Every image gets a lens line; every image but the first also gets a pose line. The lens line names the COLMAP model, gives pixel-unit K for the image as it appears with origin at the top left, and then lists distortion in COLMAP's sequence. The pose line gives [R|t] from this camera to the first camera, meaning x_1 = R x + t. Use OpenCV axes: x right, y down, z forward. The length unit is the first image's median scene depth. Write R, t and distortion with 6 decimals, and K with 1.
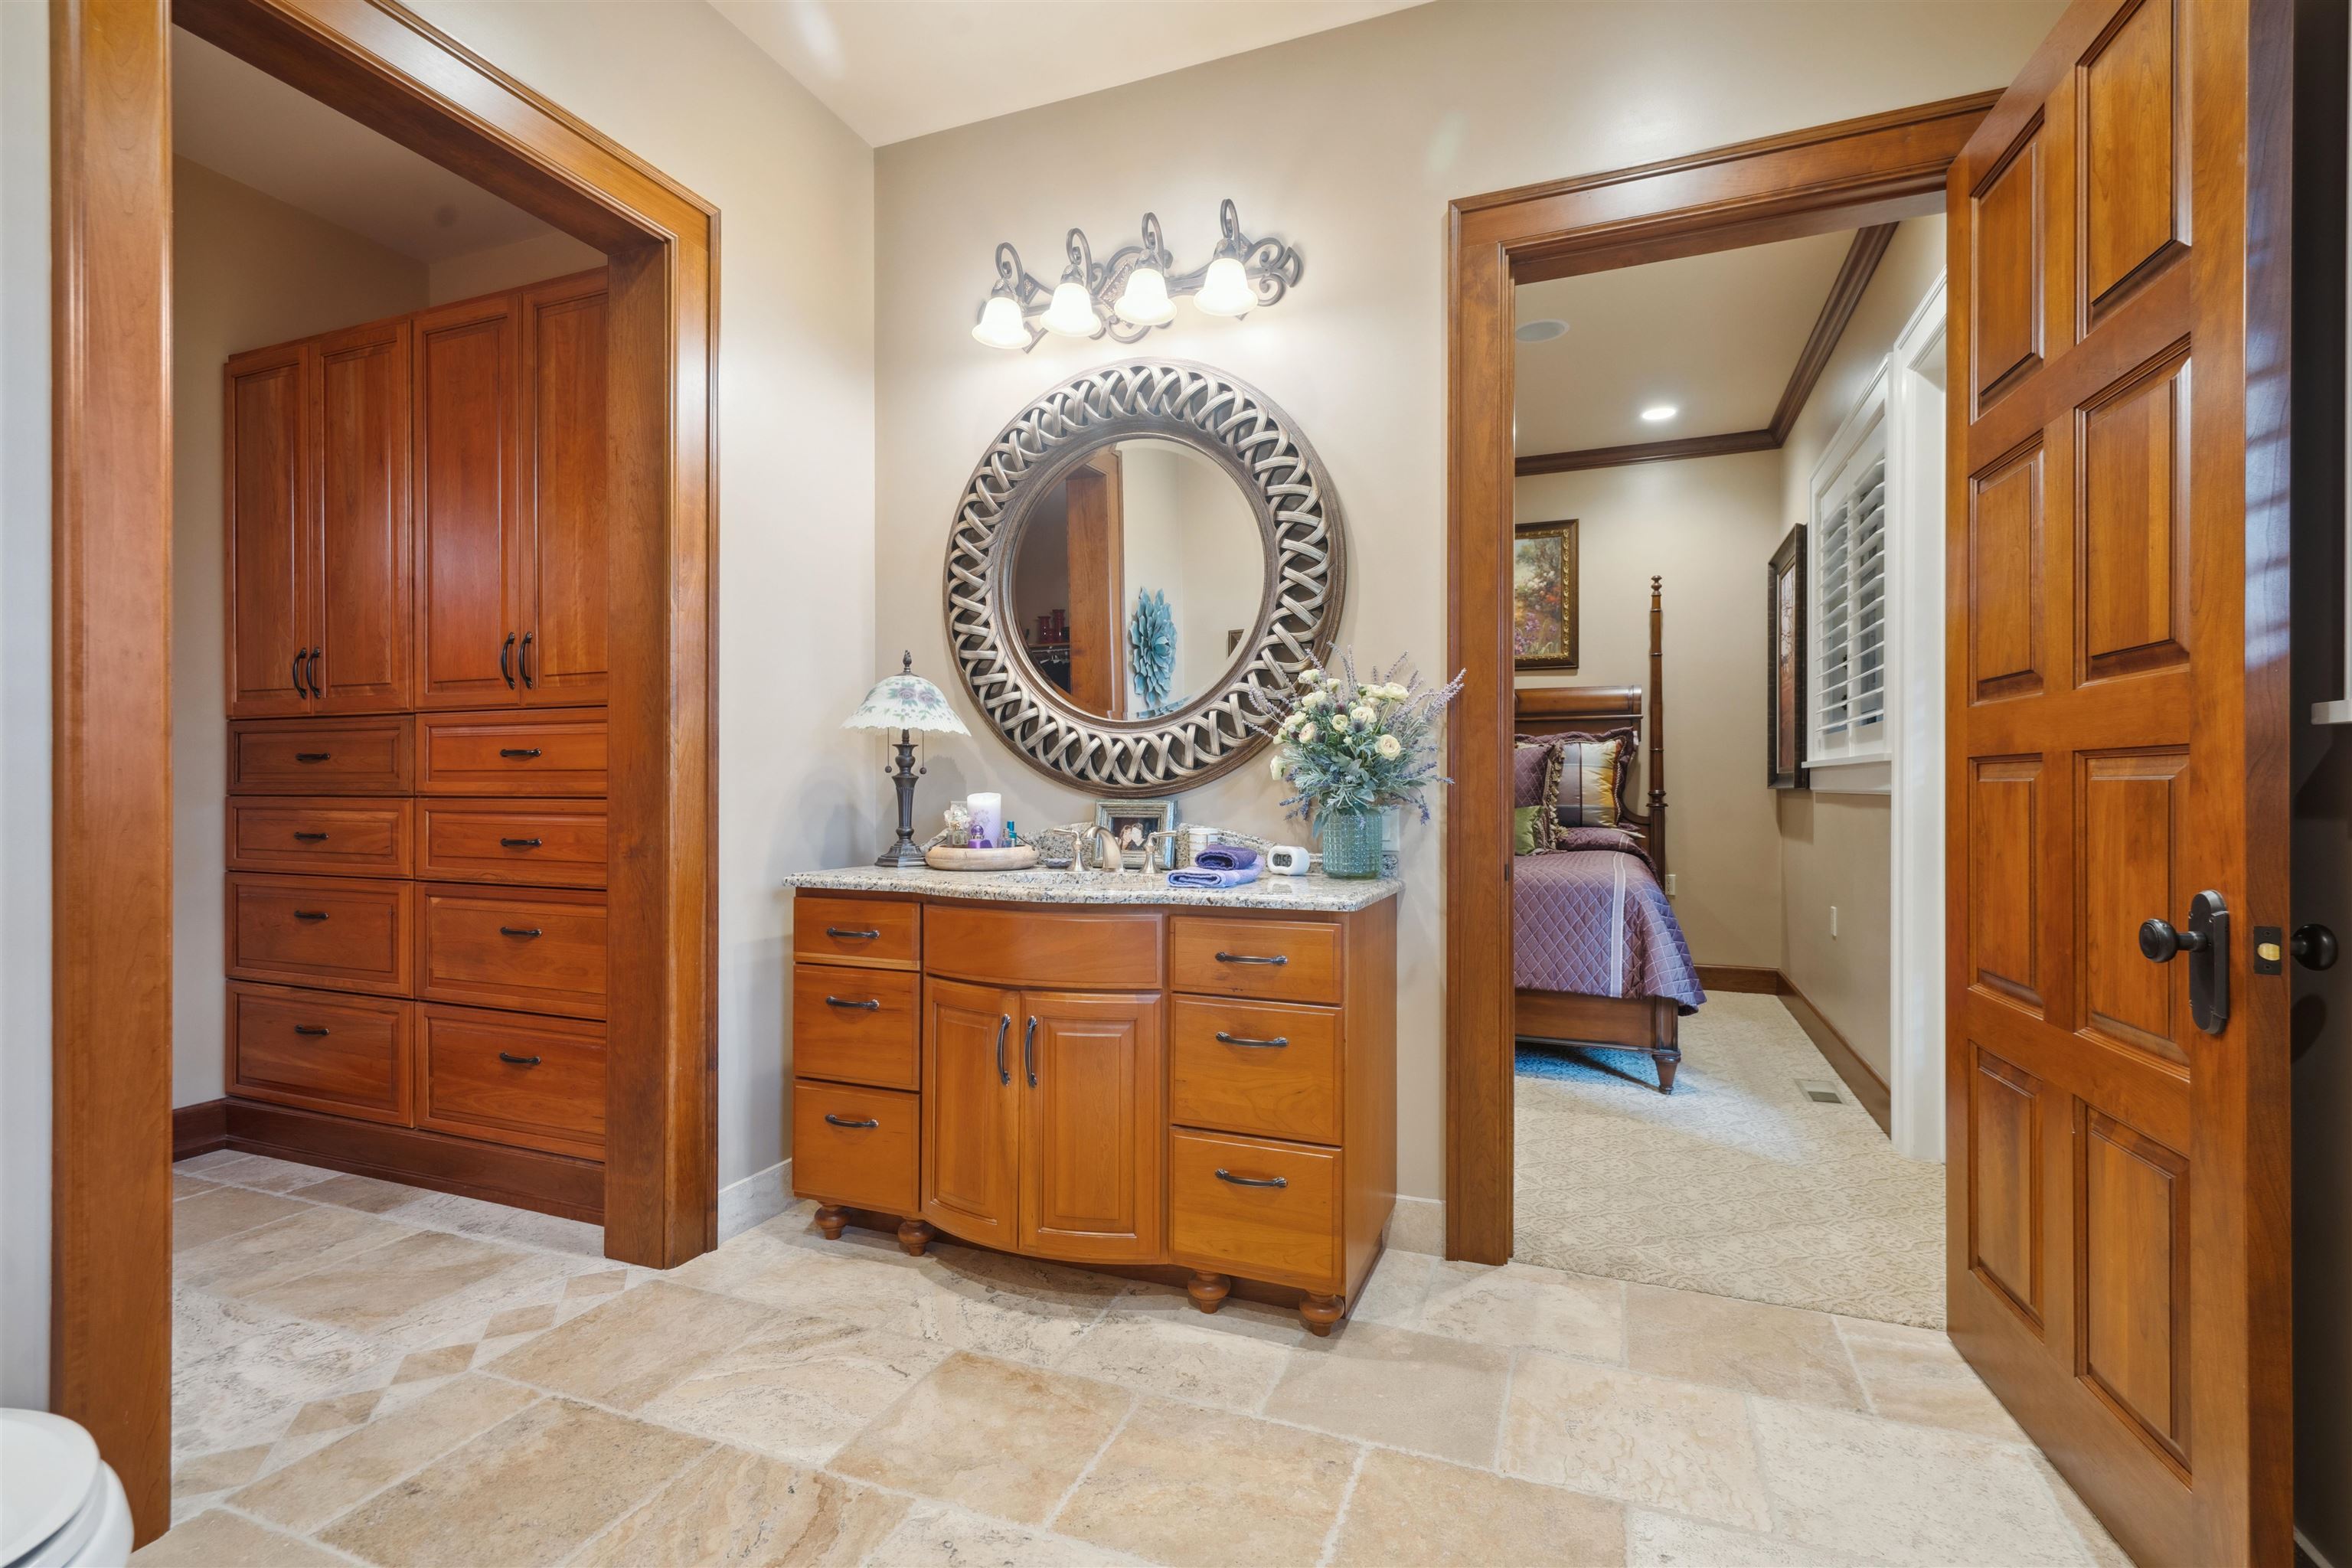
lens RADIAL K [[1071.9, 0, 1178.3], [0, 1071.9, 786.3], [0, 0, 1]] dist [0.001612, 0.001146]
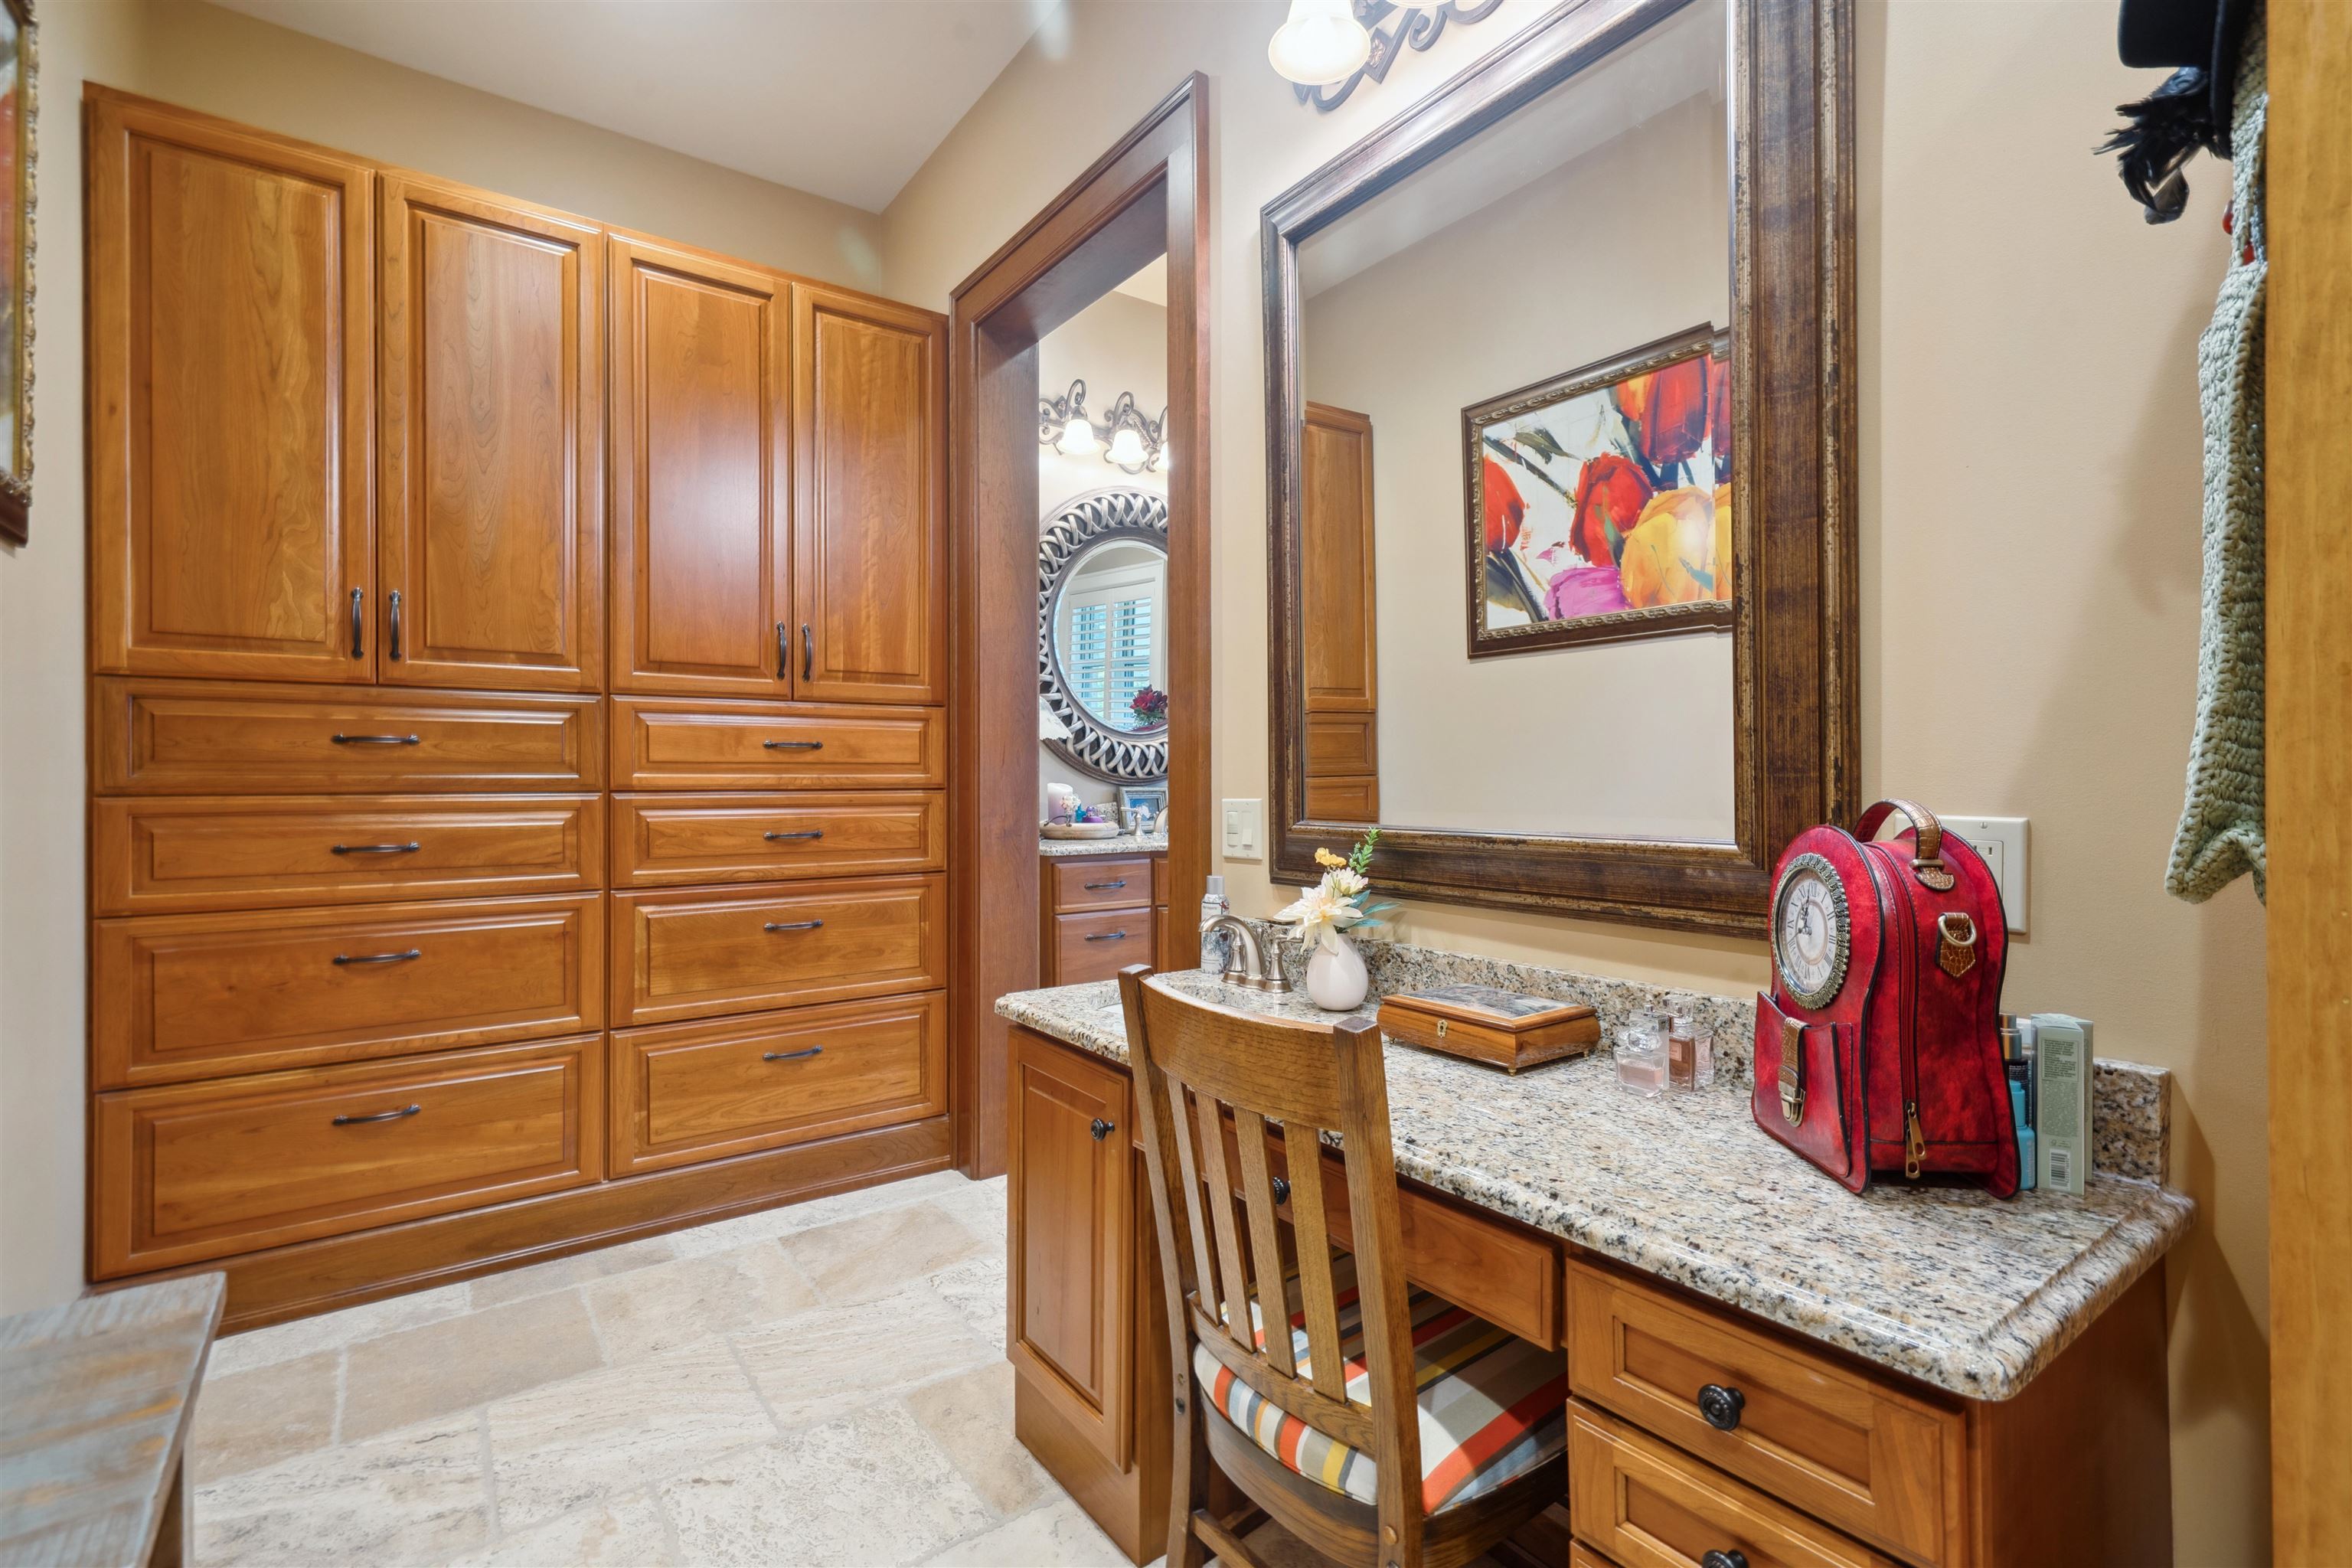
lens RADIAL K [[1071.9, 0, 1176.6], [0, 1071.9, 775.6], [0, 0, 1]] dist [0.001612, 0.001146]
pose [[0.540889, 0.000501, 0.841094, -1.255446], [0.003406, 0.999990, -0.002786, 0.000906], [-0.841087, 0.004371, 0.540882, 0.166383]]
